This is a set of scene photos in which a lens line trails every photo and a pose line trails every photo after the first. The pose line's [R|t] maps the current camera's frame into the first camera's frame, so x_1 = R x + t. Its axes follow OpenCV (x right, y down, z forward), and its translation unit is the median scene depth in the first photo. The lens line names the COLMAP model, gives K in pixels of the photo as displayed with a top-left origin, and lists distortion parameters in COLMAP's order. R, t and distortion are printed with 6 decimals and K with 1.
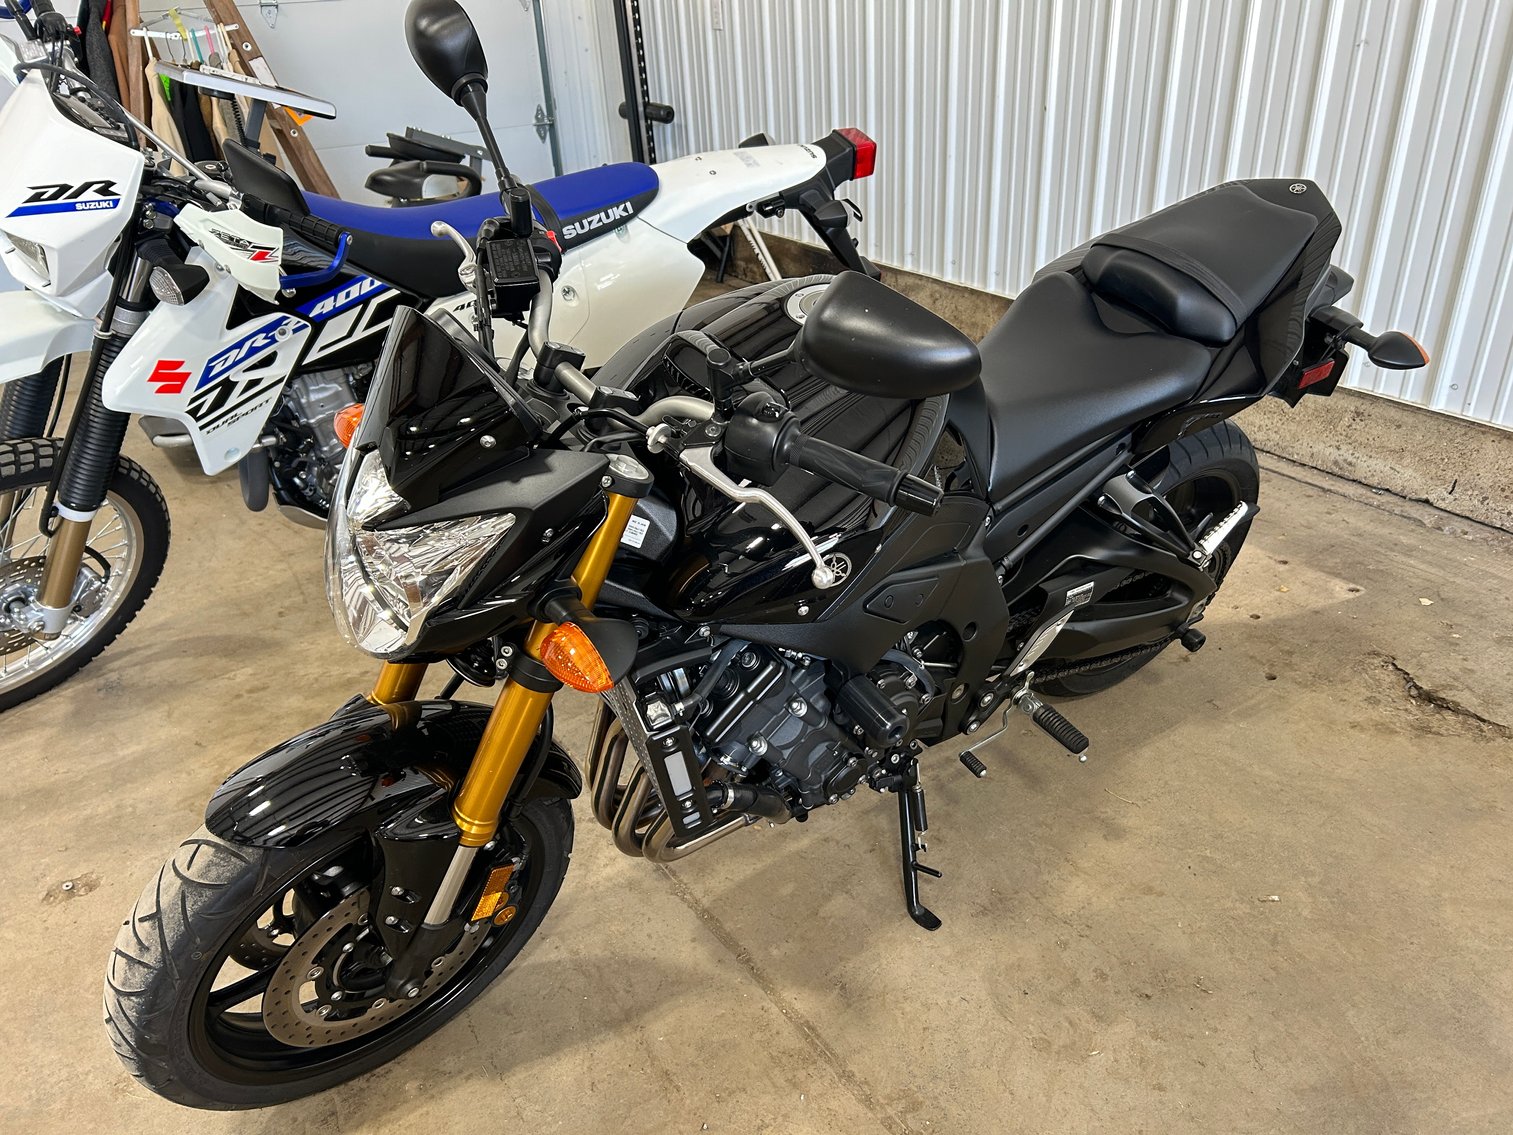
lens RADIAL K [[1138.2, 0, 760.9], [0, 1138.2, 562.4], [0, 0, 1]] dist [0.044208, -0.045340]
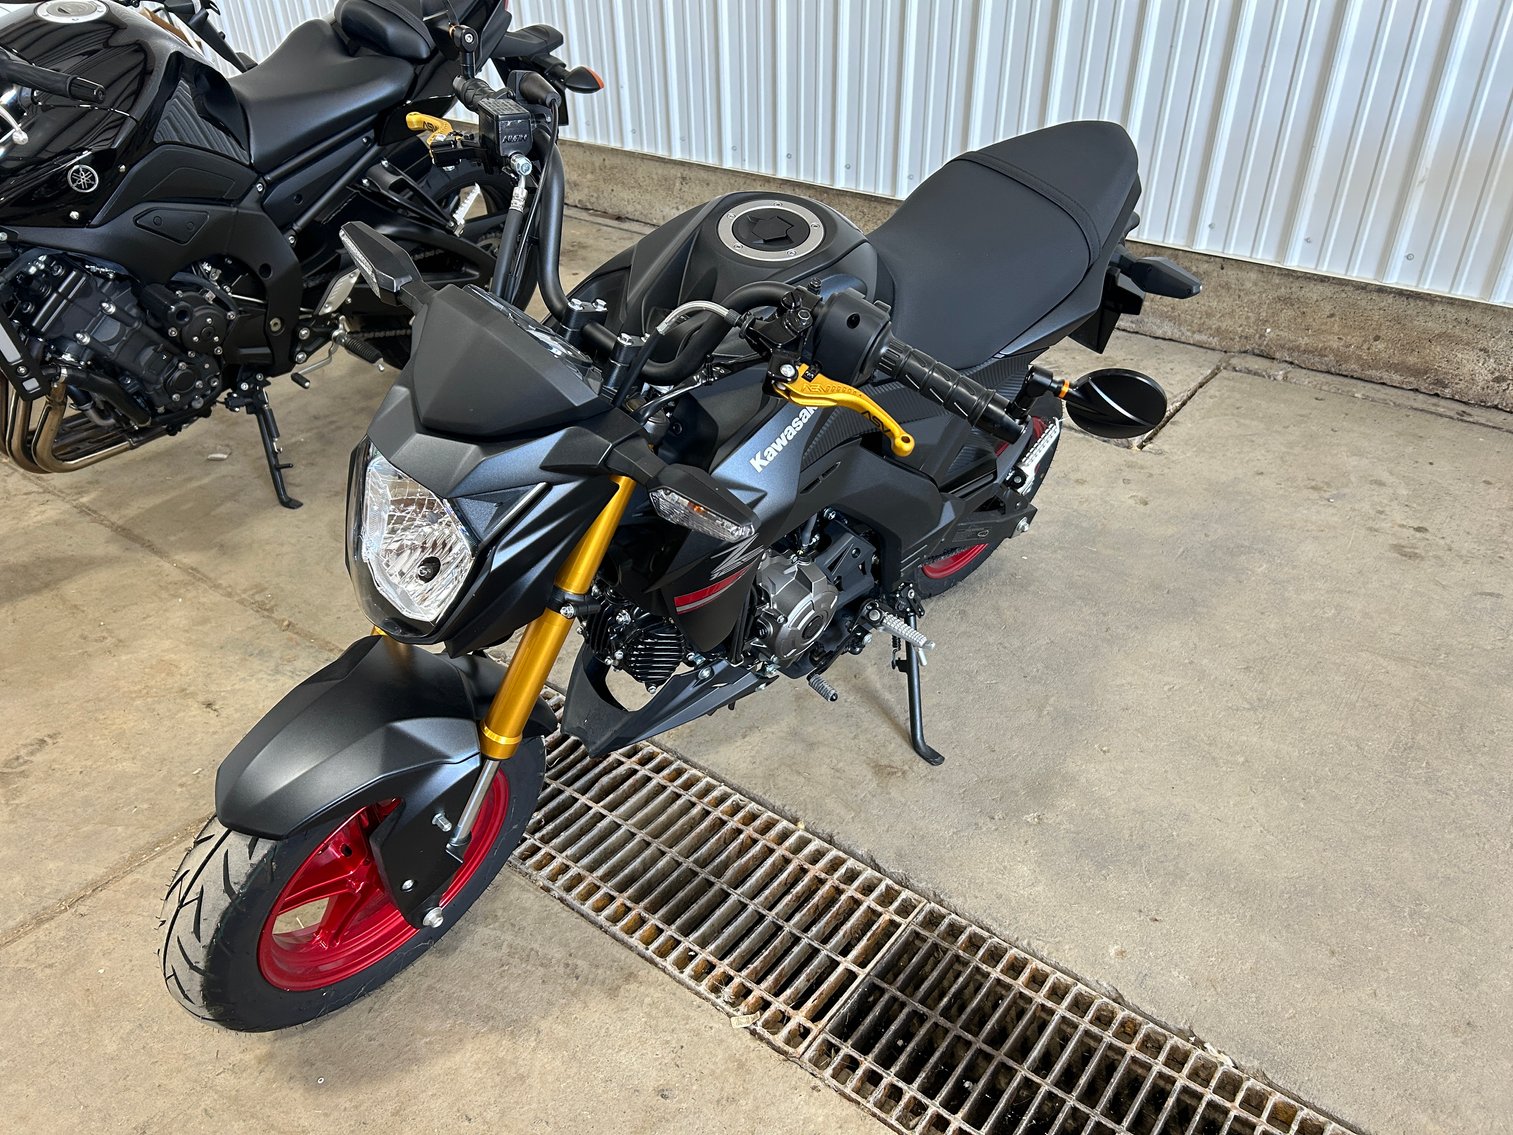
lens RADIAL K [[1138.2, 0, 758.9], [0, 1138.2, 562.7], [0, 0, 1]] dist [0.044208, -0.045340]
pose [[0.947200, -0.145112, 0.285928, 0.274792], [0.123212, 0.987990, 0.093248, 0.324609], [-0.296025, -0.053095, 0.953703, -0.499598]]
